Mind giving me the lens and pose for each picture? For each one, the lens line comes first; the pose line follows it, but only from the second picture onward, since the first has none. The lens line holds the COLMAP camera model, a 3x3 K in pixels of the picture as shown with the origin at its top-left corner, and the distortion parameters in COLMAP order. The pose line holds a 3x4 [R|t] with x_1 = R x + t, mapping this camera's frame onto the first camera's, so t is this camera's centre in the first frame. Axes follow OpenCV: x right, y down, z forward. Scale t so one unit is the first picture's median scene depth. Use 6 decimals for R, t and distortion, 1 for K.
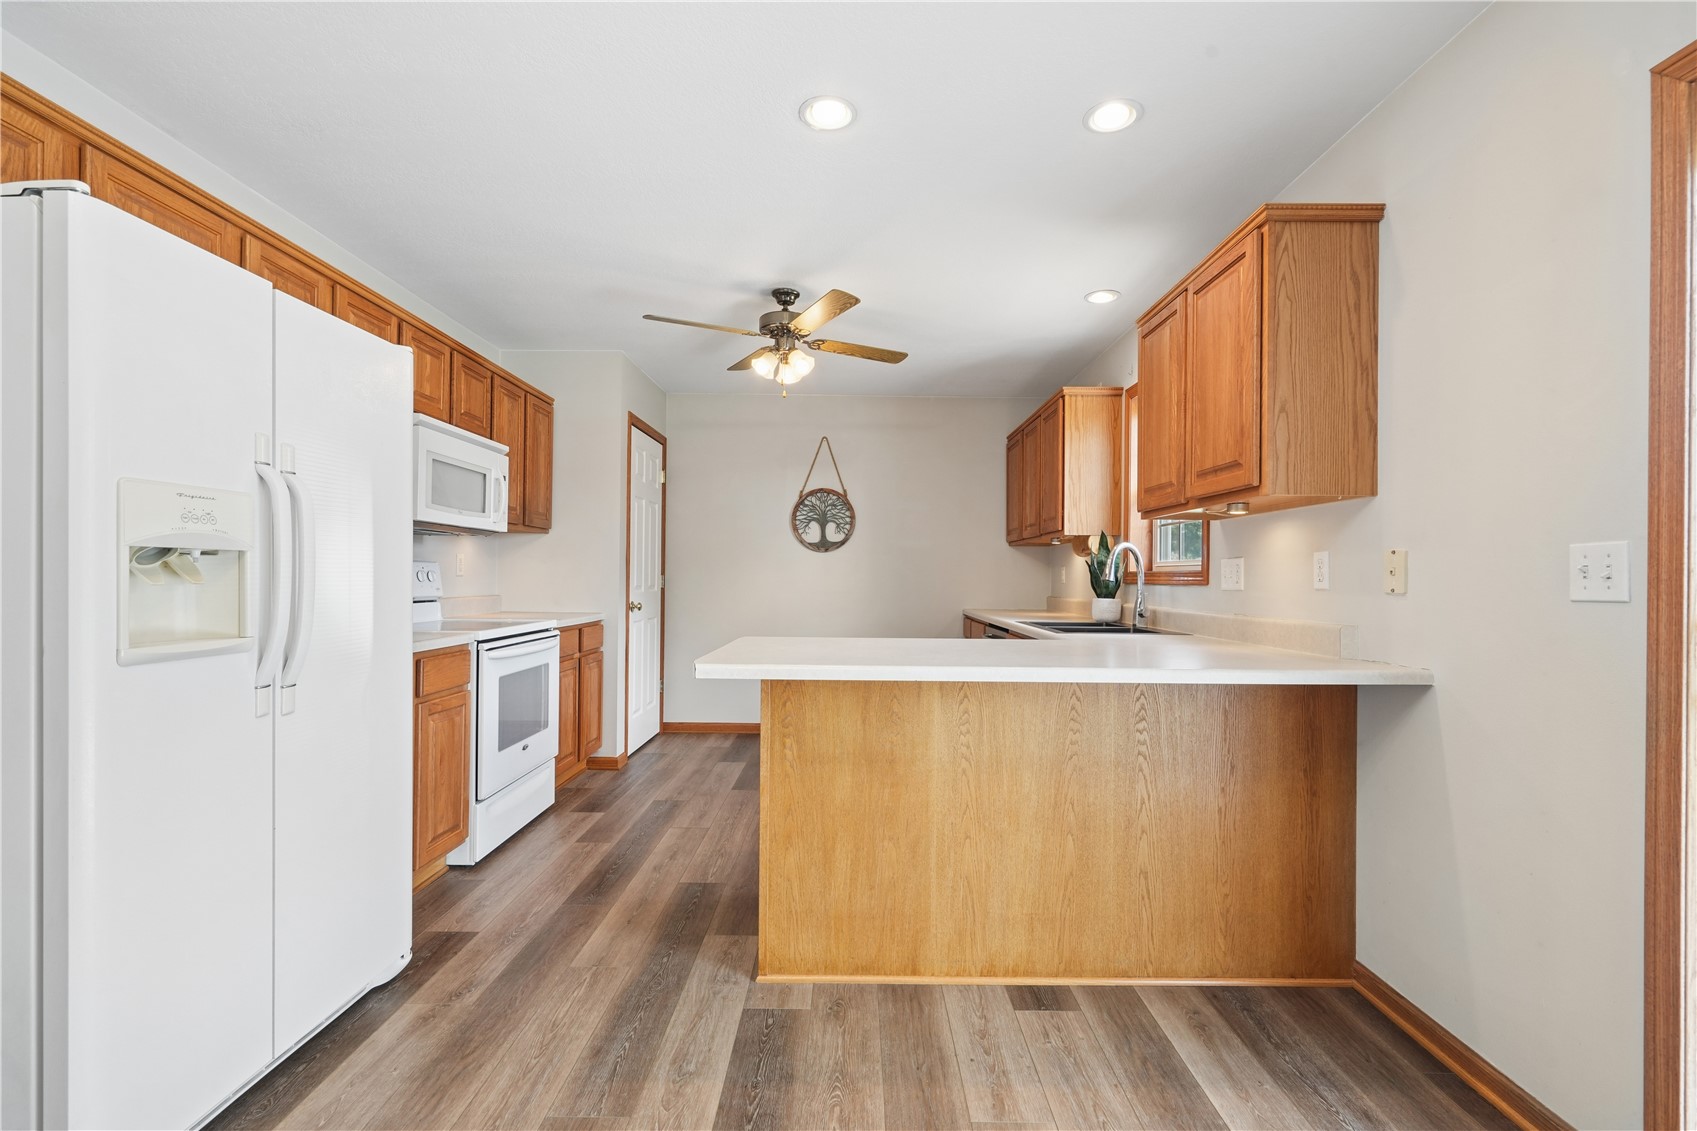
lens RADIAL K [[771.1, 0, 850.9], [0, 771.1, 569.9], [0, 0, 1]] dist [0.001701, 0.001266]
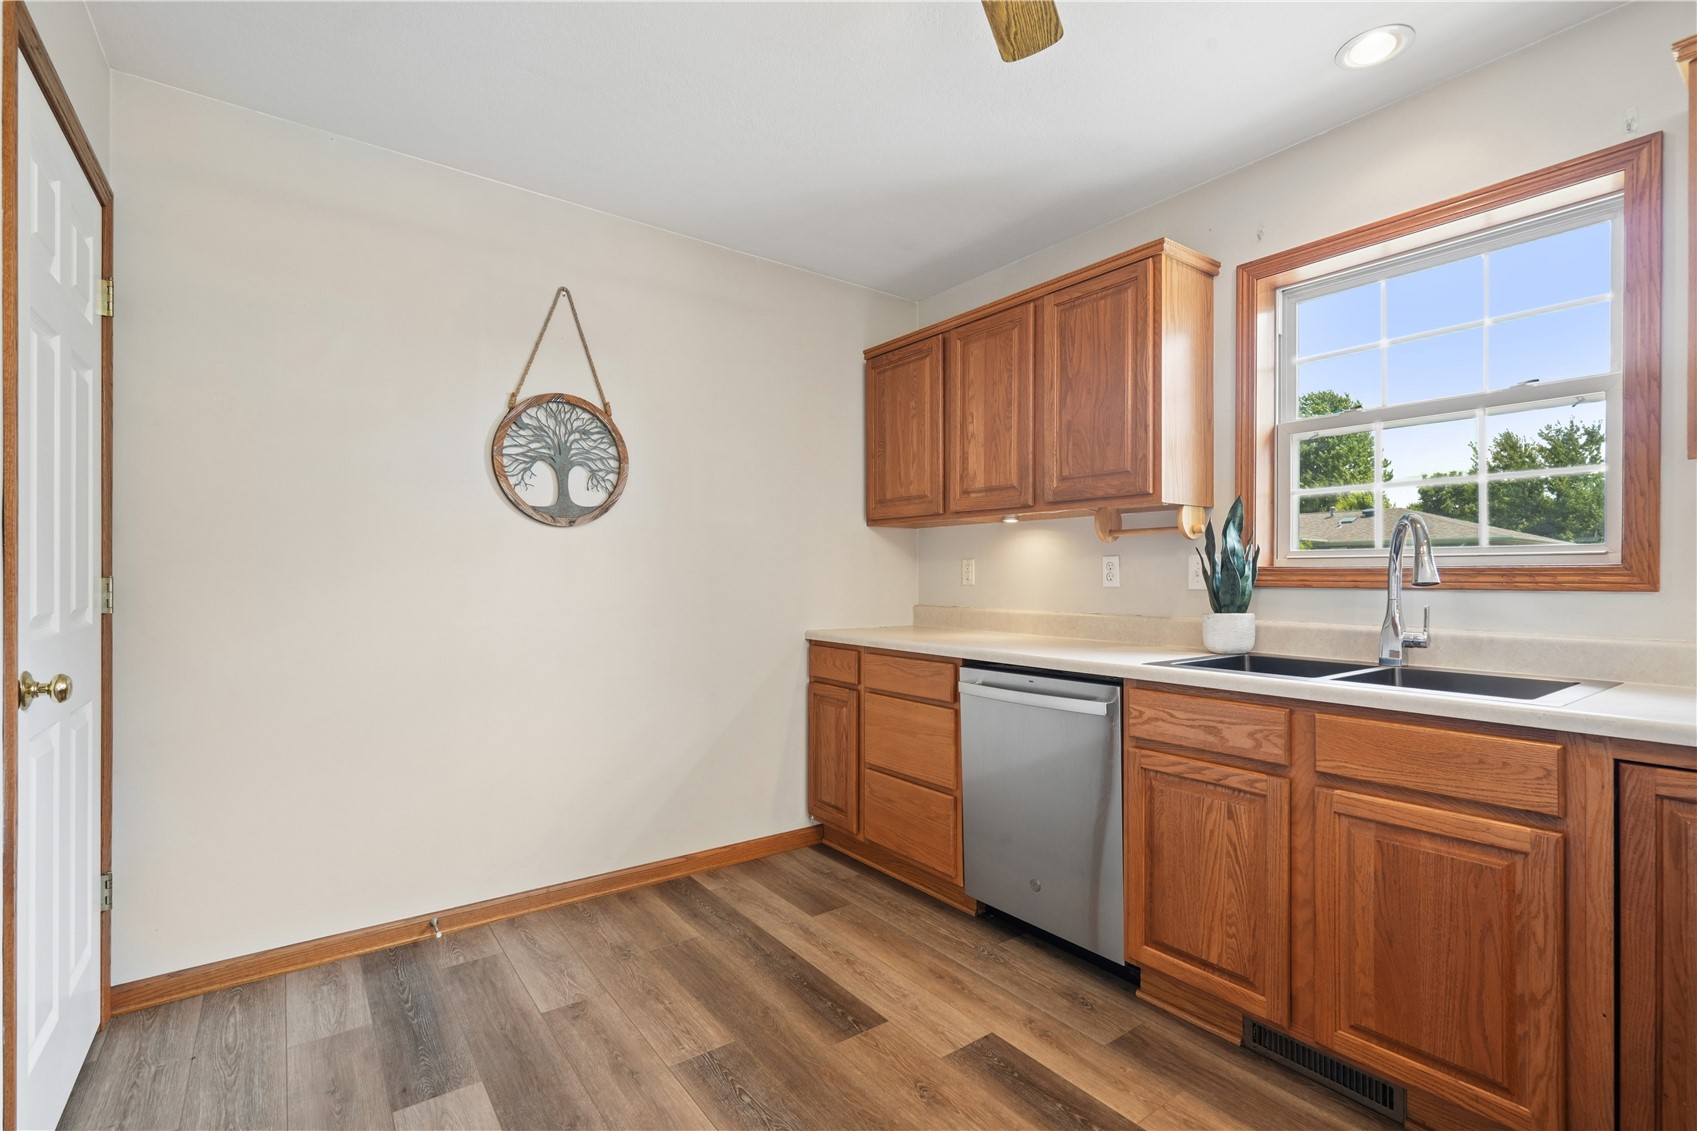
lens RADIAL K [[771.1, 0, 846.5], [0, 771.1, 580.7], [0, 0, 1]] dist [0.001701, 0.001266]
pose [[0.802921, -0.009541, 0.596009, -0.180541], [-0.000033, 0.999871, 0.016050, 0.002417], [-0.596085, -0.012906, 0.802818, 0.508919]]
